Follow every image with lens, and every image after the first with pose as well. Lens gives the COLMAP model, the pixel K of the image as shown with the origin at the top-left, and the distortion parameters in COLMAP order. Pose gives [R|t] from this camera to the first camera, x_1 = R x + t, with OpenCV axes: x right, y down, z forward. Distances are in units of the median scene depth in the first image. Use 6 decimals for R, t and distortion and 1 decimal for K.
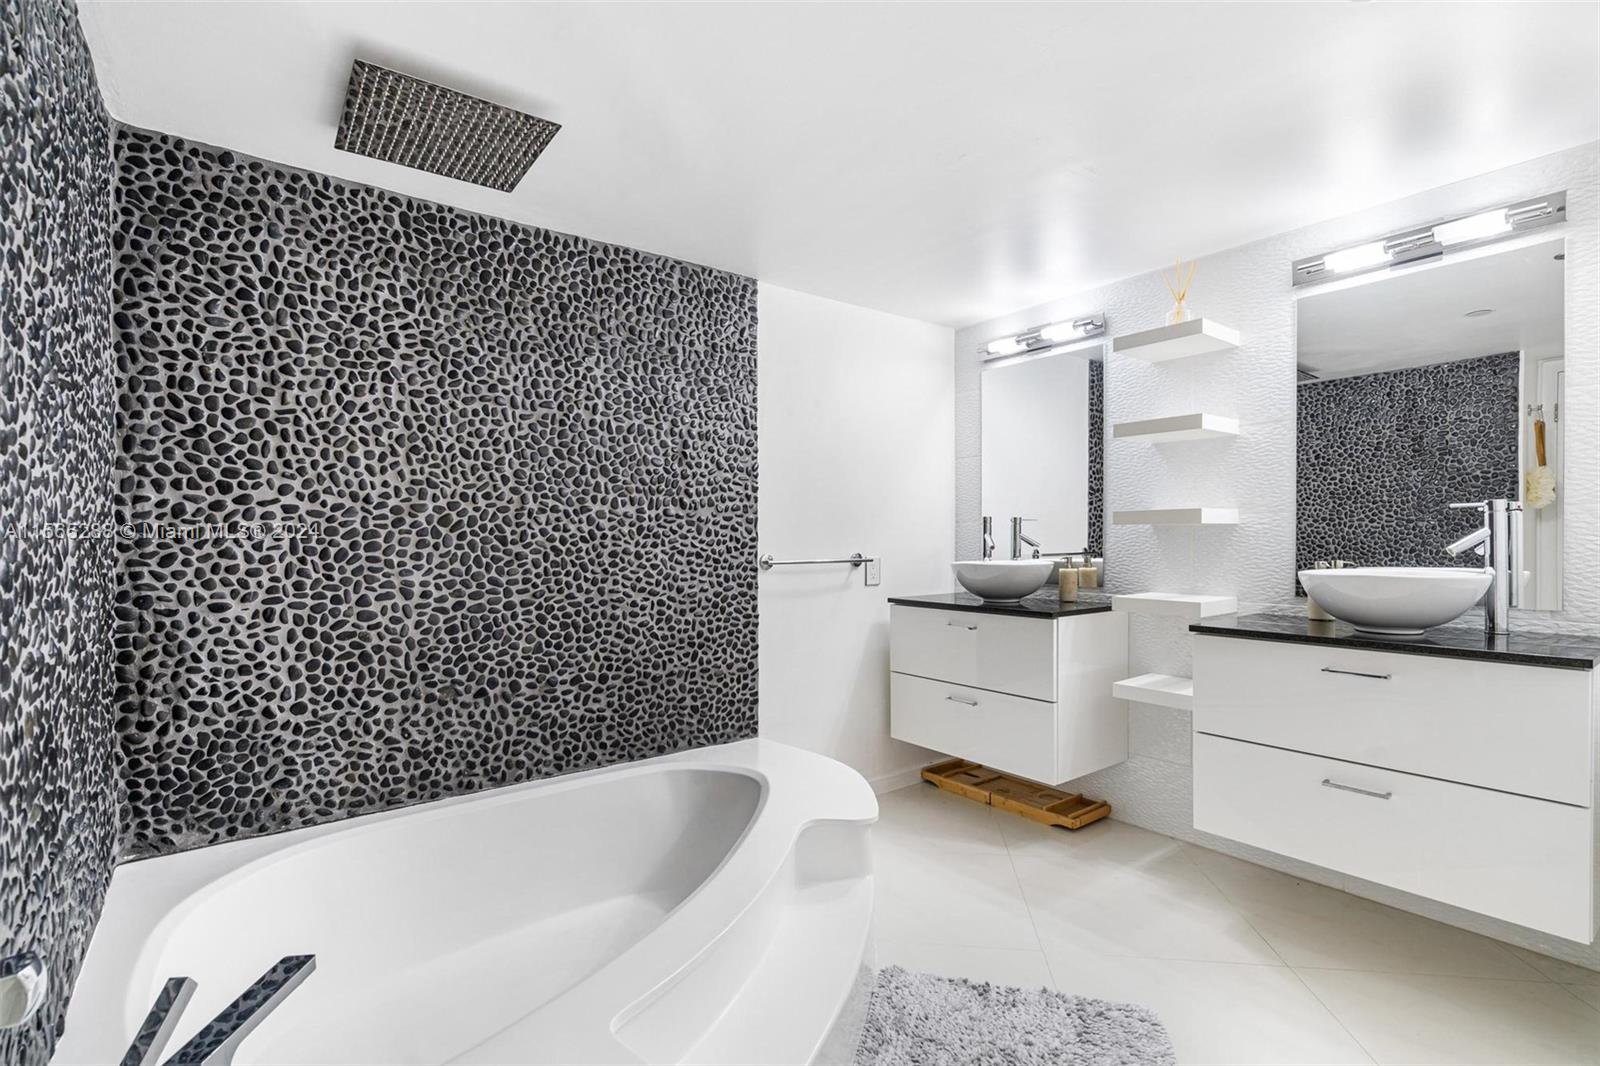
lens RADIAL K [[729.6, 0, 799.1], [0, 729.6, 539.4], [0, 0, 1]] dist [0.000110, 0.000941]
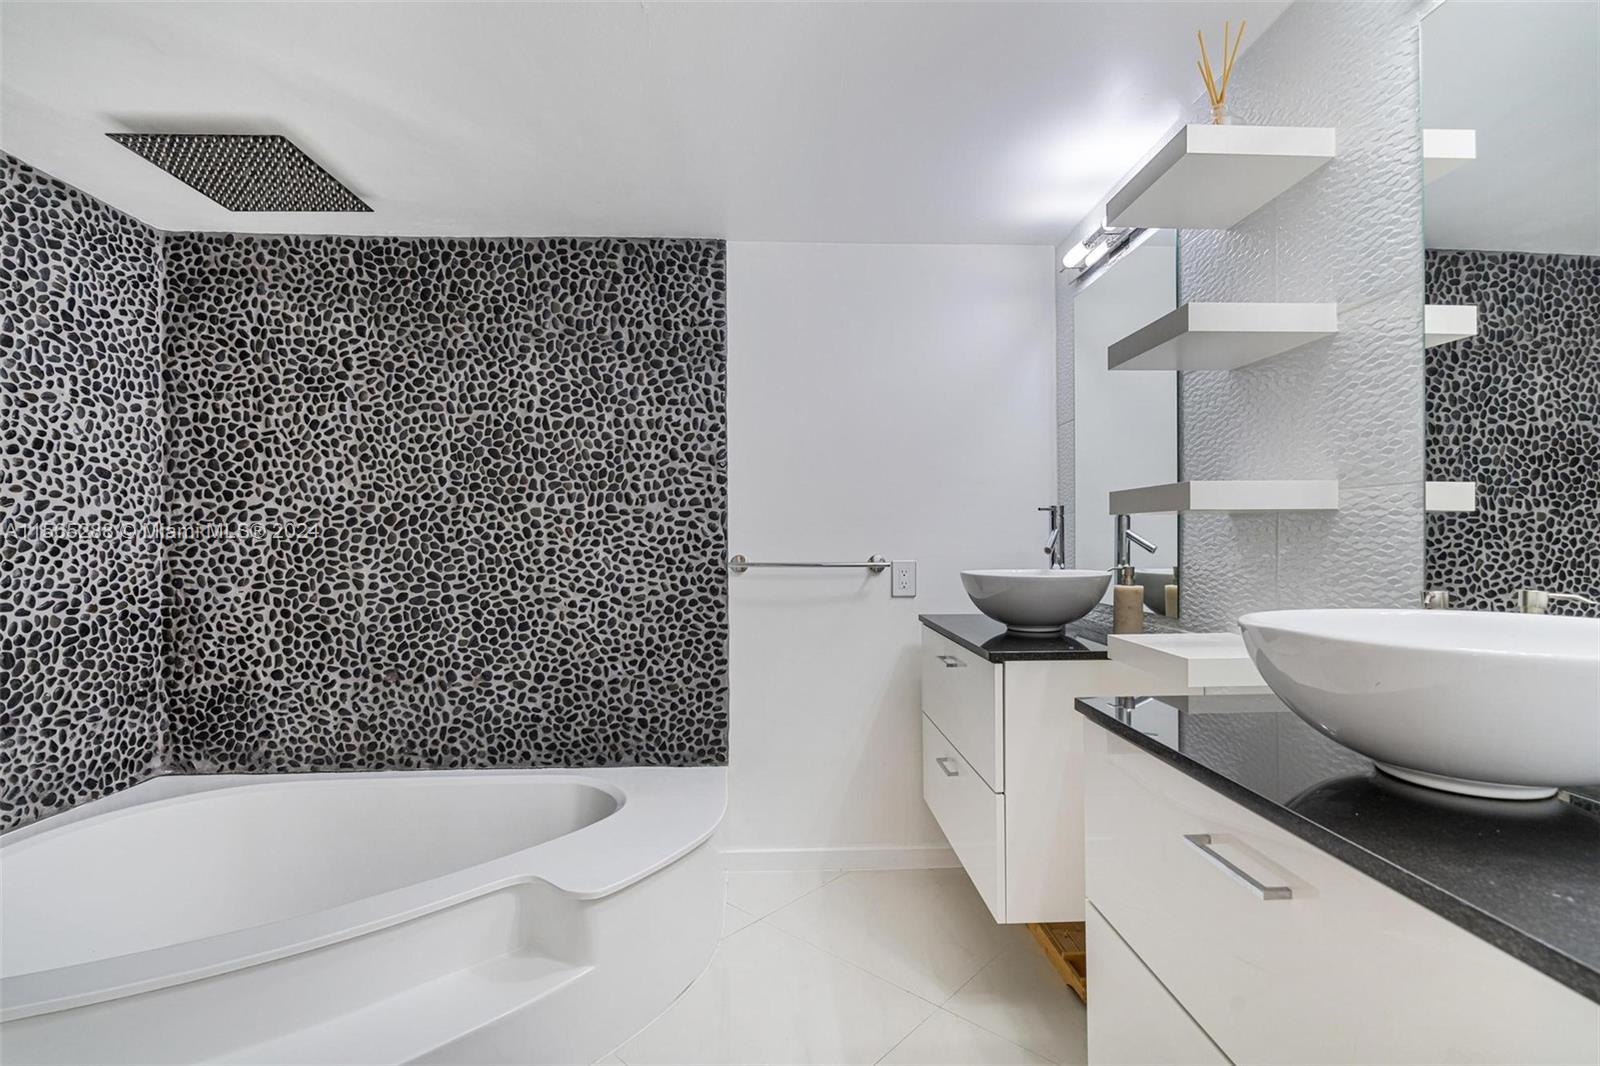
lens RADIAL K [[729.6, 0, 804.0], [0, 729.6, 527.5], [0, 0, 1]] dist [0.000110, 0.000941]
pose [[0.829005, -0.003540, -0.559231, 0.657572], [-0.002355, 0.999949, -0.009820, -0.004513], [0.559237, 0.009458, 0.828954, 0.431338]]
